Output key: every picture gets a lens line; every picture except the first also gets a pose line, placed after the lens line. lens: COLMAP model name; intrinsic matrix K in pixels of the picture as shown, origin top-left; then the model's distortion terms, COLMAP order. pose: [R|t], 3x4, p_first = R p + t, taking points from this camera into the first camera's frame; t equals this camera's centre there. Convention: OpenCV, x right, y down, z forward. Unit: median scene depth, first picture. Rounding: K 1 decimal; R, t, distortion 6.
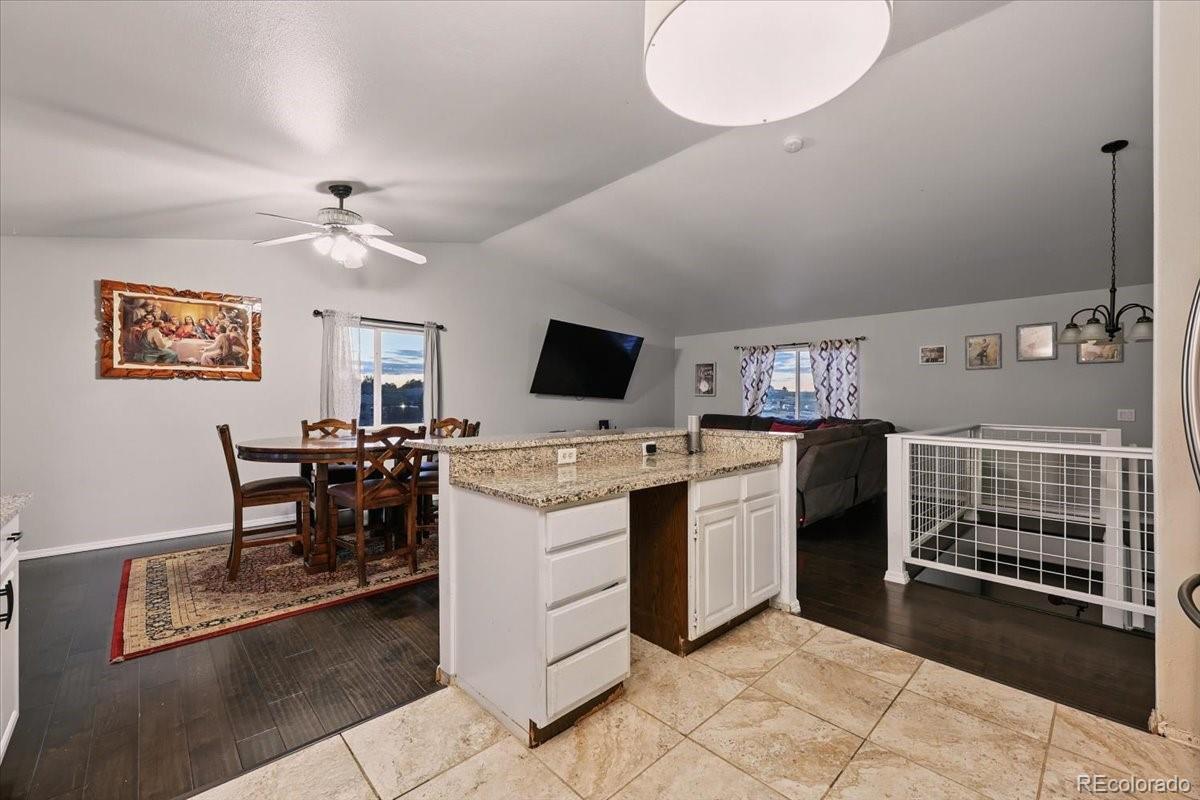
lens RADIAL K [[491.5, 0, 598.3], [0, 491.5, 402.6], [0, 0, 1]] dist [0.001322, 0.000638]
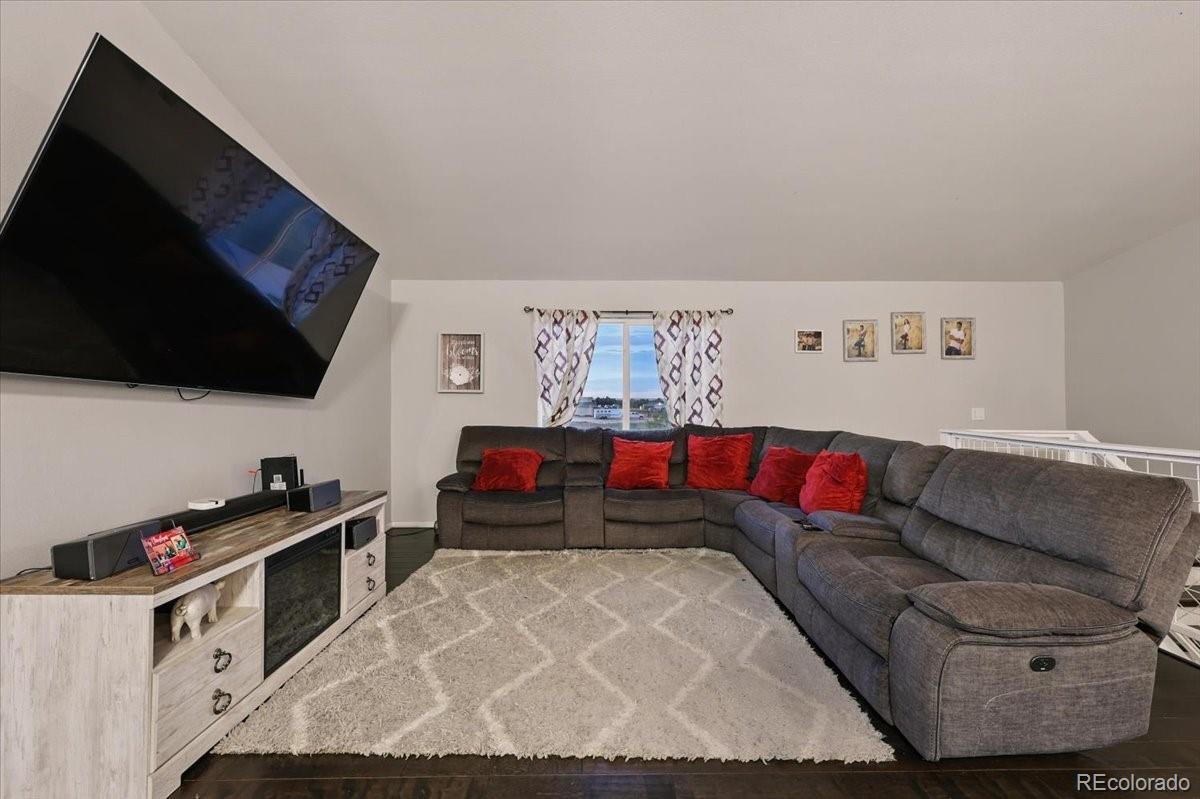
lens RADIAL K [[491.5, 0, 603.9], [0, 491.5, 395.3], [0, 0, 1]] dist [0.001322, 0.000638]
pose [[0.672243, 0.004685, 0.740316, -0.151347], [0.007992, 0.999876, -0.013584, -0.004300], [-0.740288, 0.015049, 0.672122, 0.981882]]
